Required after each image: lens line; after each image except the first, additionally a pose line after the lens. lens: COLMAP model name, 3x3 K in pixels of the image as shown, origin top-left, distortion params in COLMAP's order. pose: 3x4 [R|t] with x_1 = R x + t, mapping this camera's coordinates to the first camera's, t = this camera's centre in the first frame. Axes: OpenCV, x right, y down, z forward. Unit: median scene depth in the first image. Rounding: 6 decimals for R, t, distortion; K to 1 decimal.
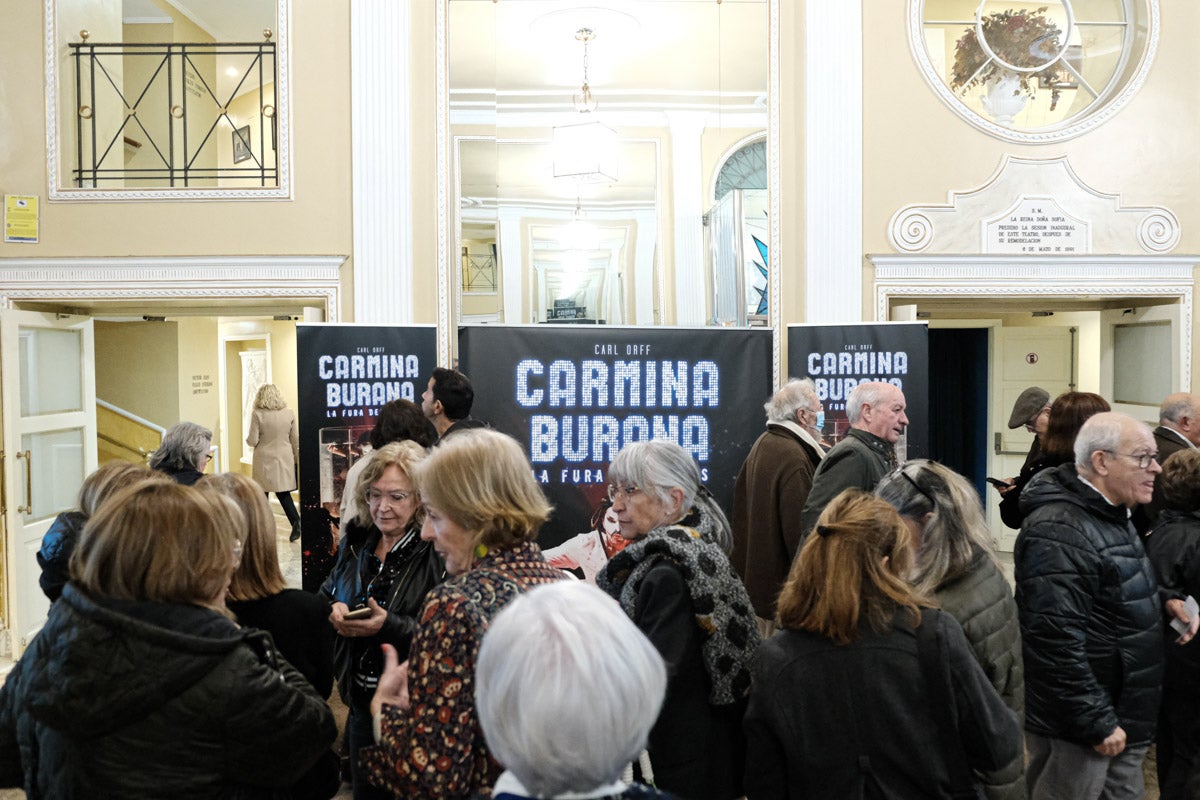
lens RADIAL K [[922.4, 0, 596.3], [0, 922.4, 399.1], [0, 0, 1]] dist [-0.043227, 0.004485]
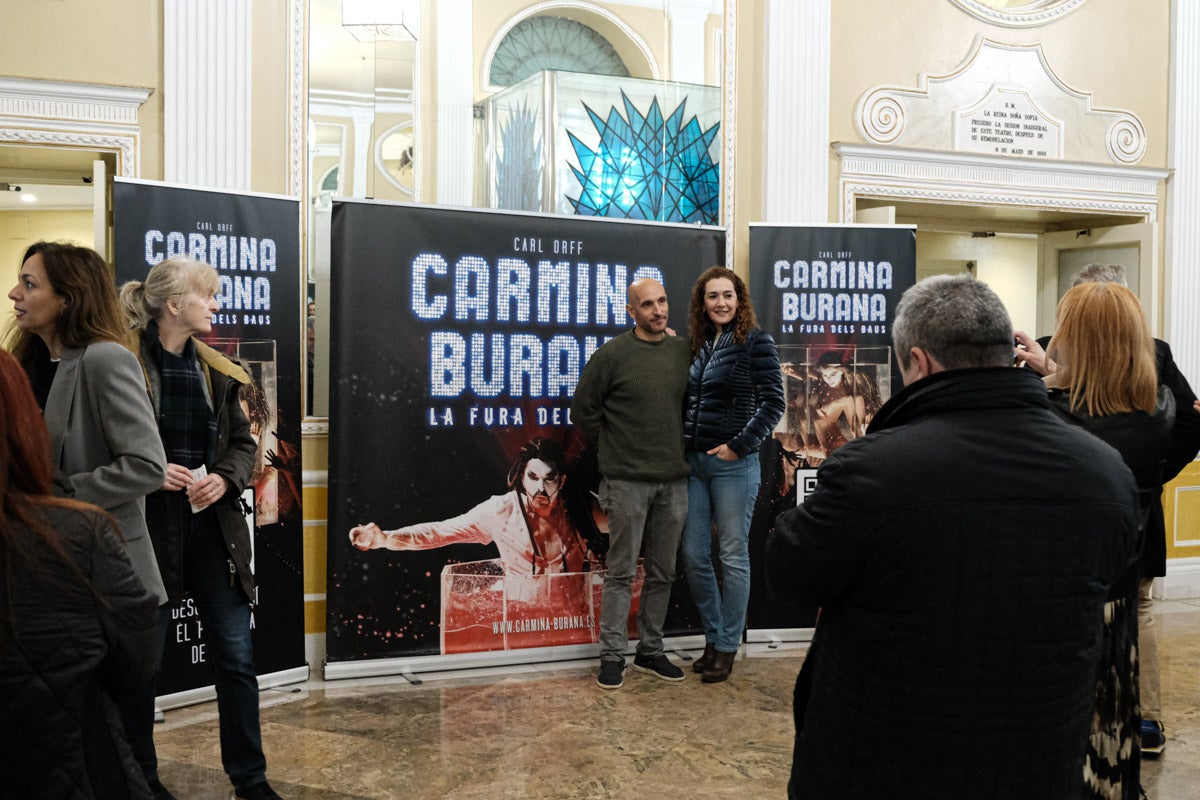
lens RADIAL K [[1257.6, 0, 600.0], [0, 1257.6, 400.0], [0, 0, 1]] dist [-0.081215, 0.122336]
pose [[0.942057, 0.002460, 0.335443, -0.270081], [-0.005044, 0.999964, 0.006834, 0.062794], [-0.335414, -0.008130, 0.942036, 0.034876]]
